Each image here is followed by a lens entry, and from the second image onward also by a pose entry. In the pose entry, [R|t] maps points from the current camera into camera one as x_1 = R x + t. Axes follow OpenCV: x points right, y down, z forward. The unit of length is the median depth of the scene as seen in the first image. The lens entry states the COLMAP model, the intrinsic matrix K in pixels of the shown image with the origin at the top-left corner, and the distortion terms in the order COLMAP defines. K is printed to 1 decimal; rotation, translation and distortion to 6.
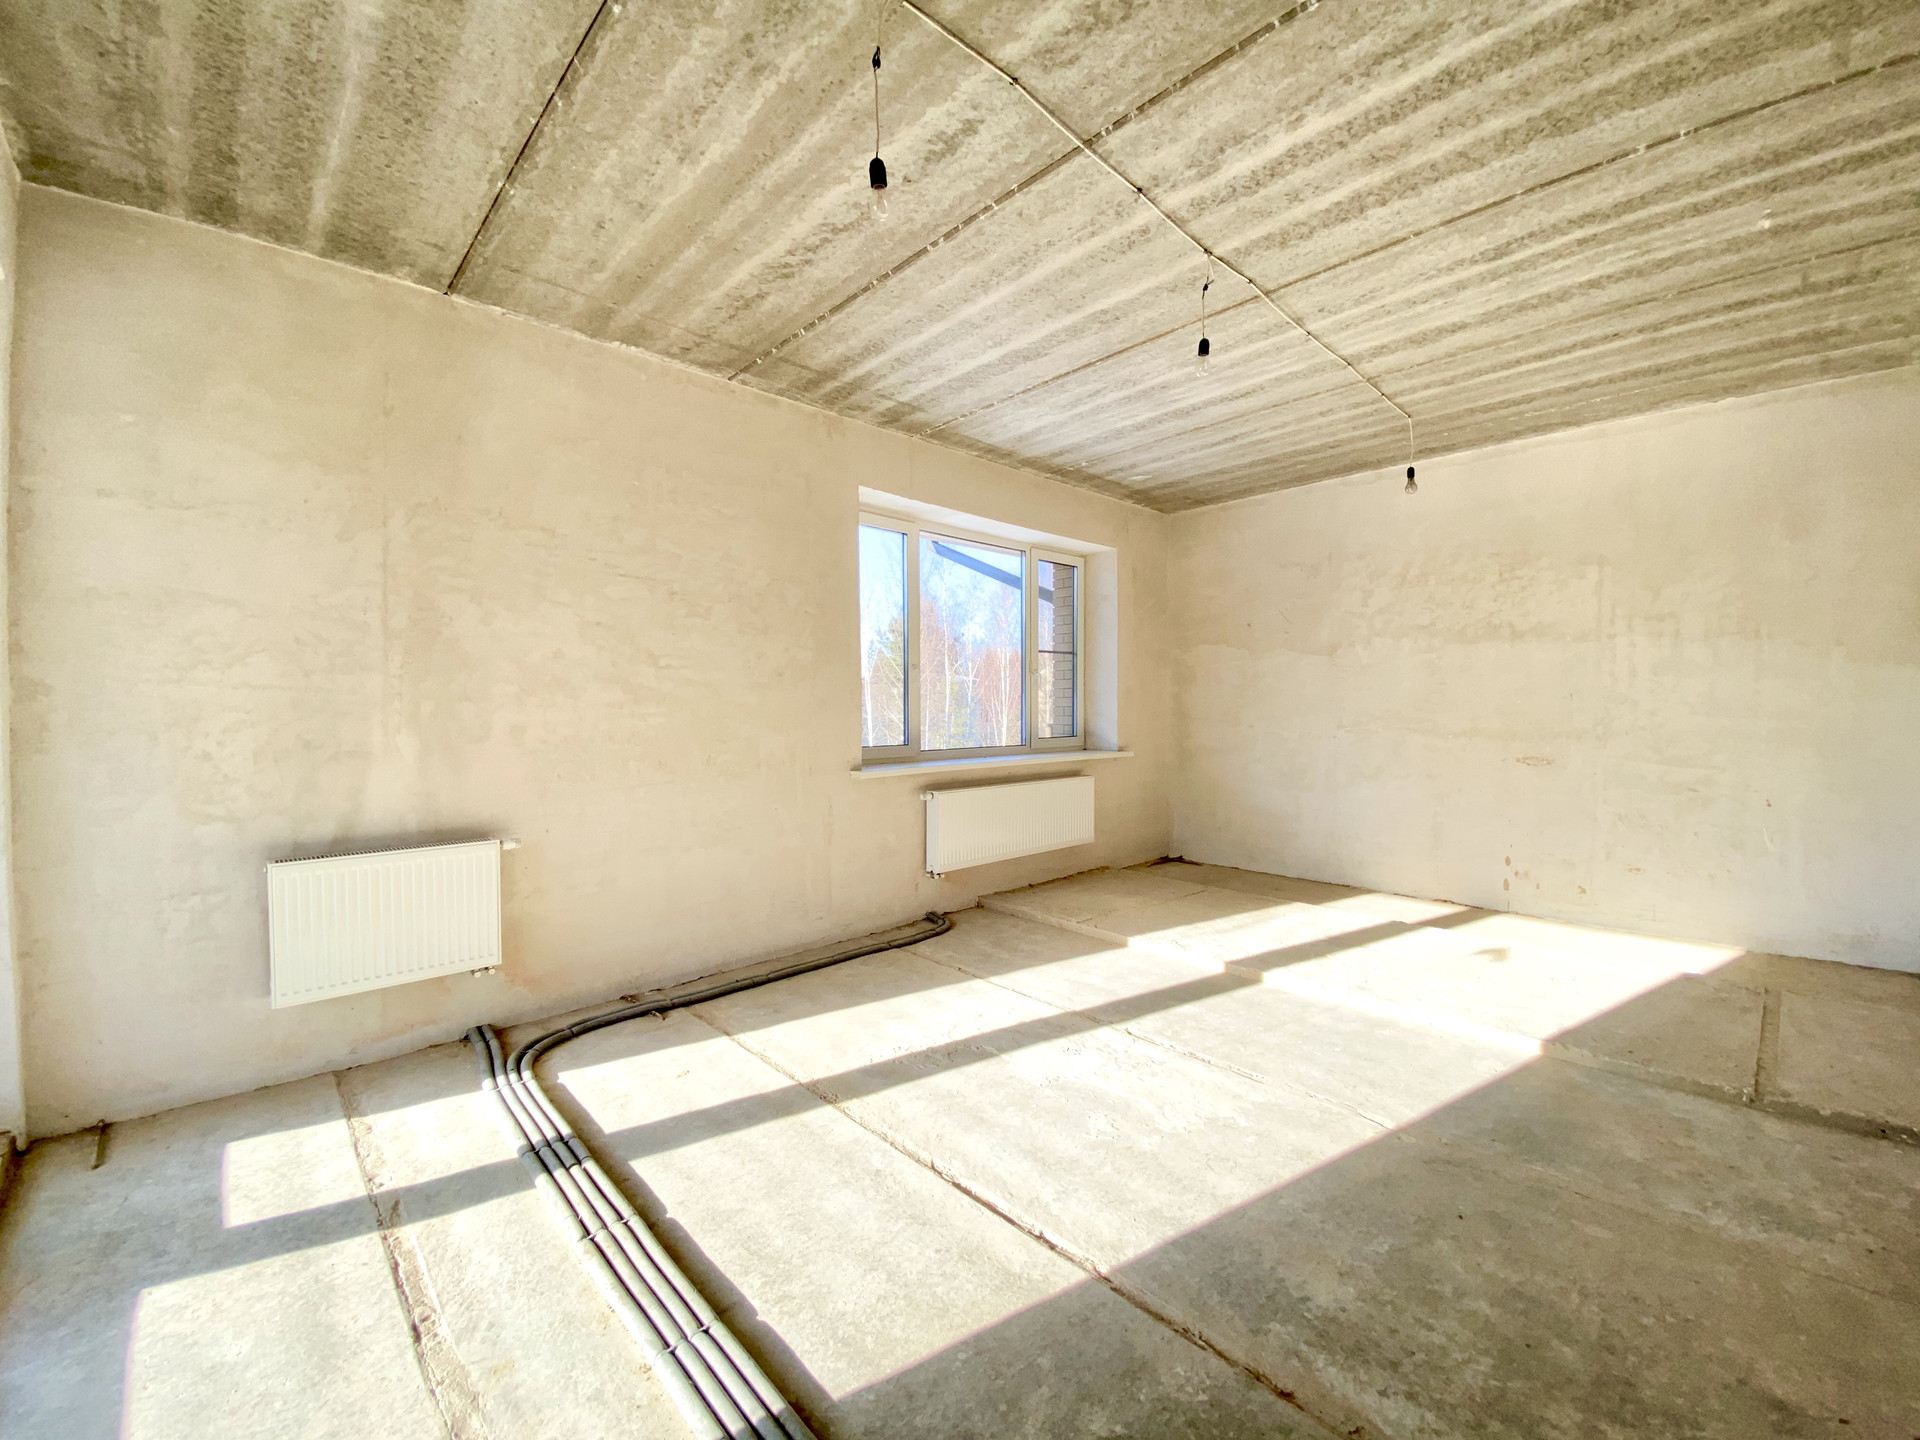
lens RADIAL K [[777.1, 0, 970.4], [0, 777.1, 716.6], [0, 0, 1]] dist [0.019635, -0.019805]
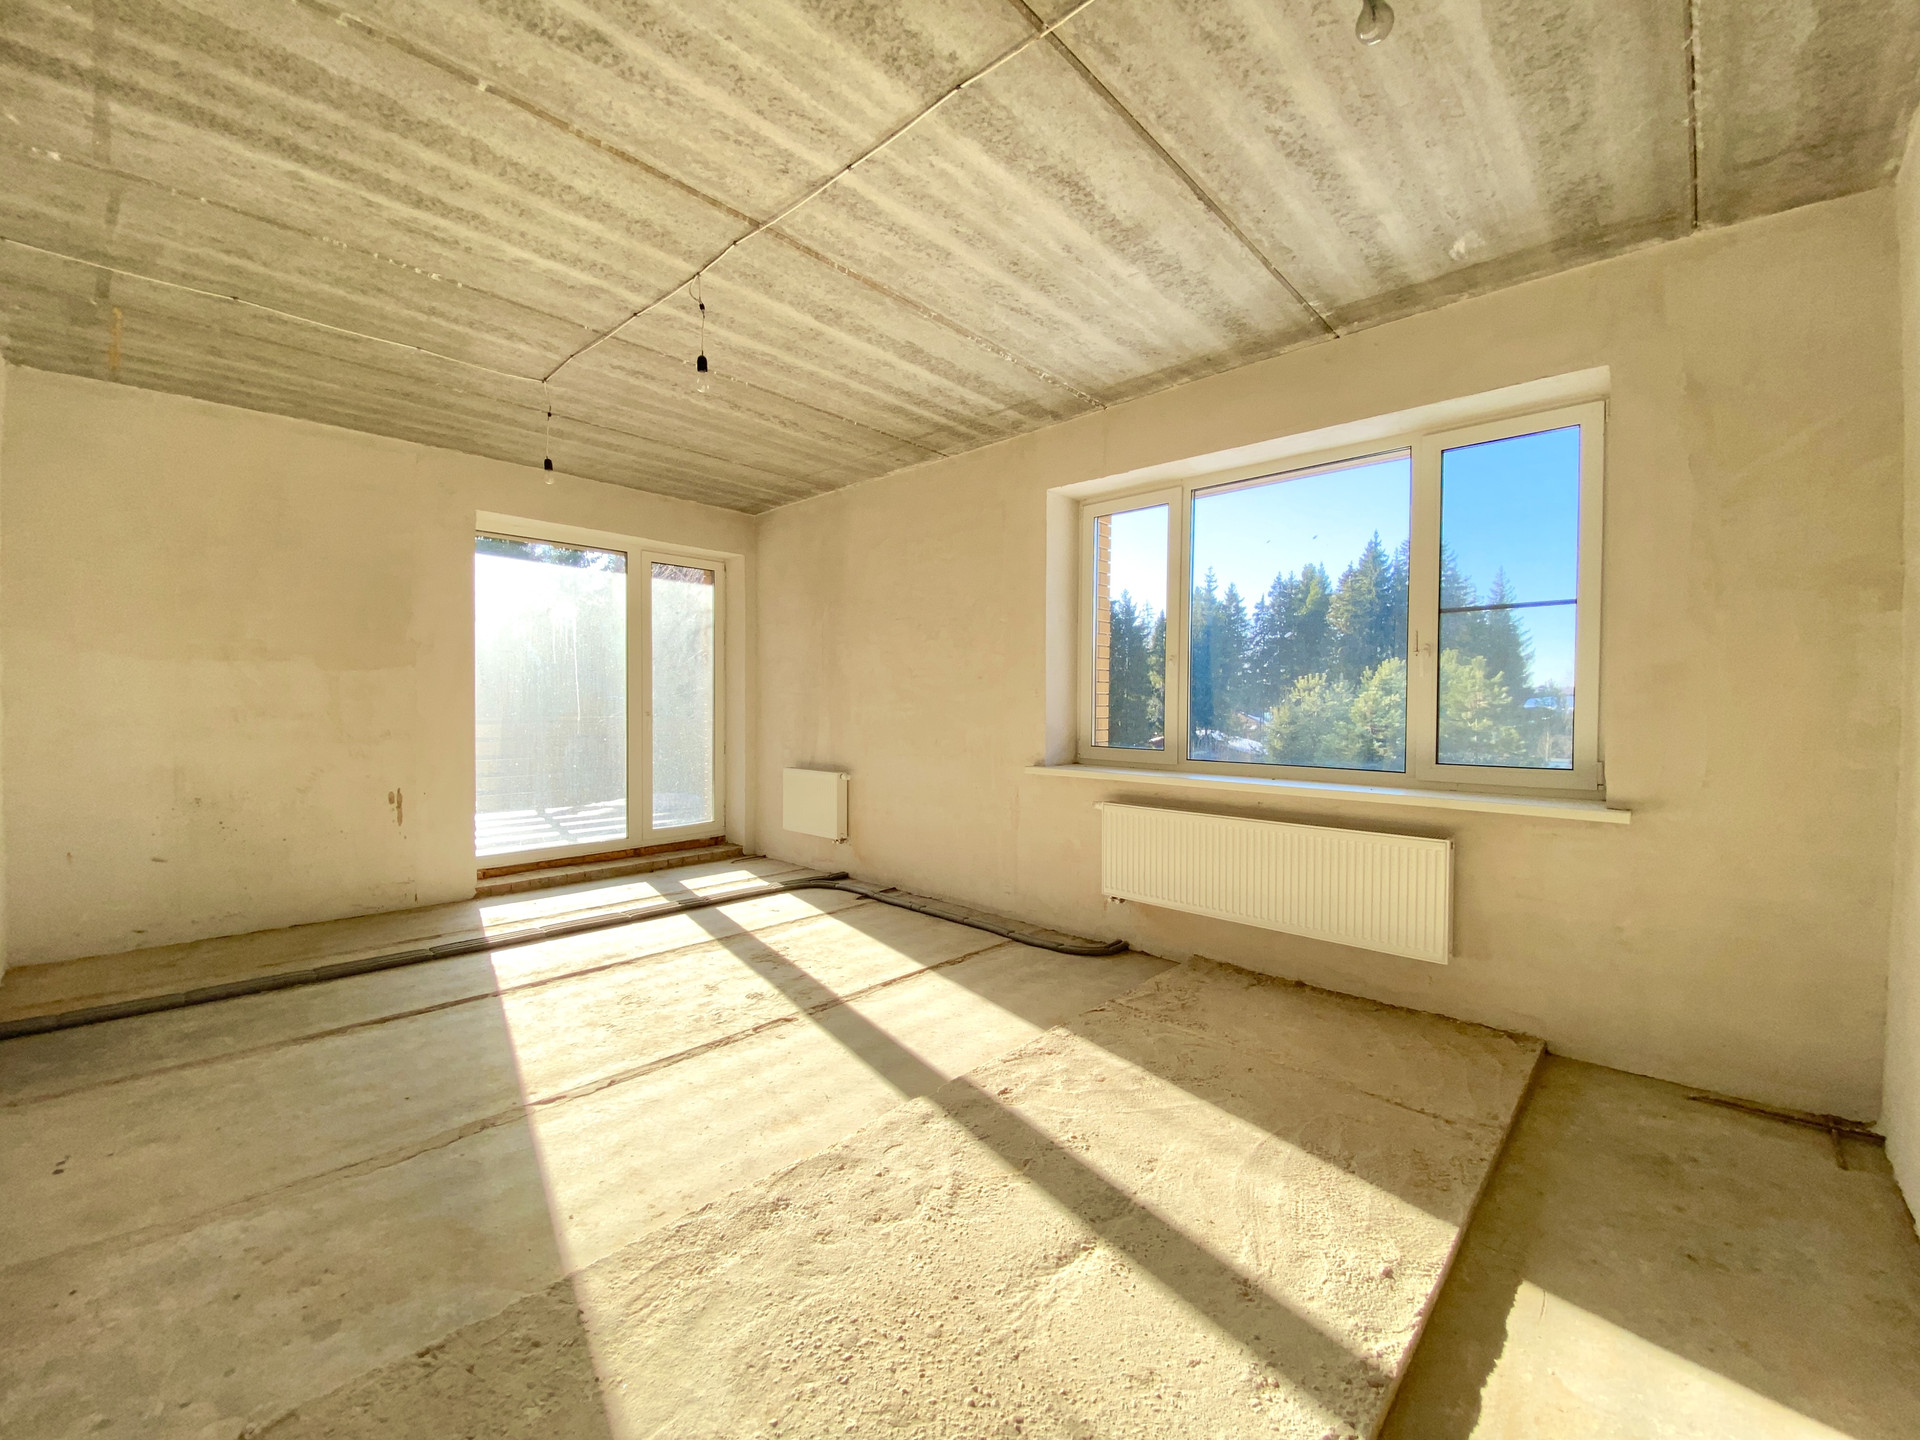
lens RADIAL K [[777.1, 0, 945.9], [0, 777.1, 716.6], [0, 0, 1]] dist [0.019635, -0.019805]
pose [[0.043797, 0.020153, -0.998837, 1.345628], [-0.020217, 0.999610, 0.019282, -0.022603], [0.998836, 0.019349, 0.044187, 1.261435]]
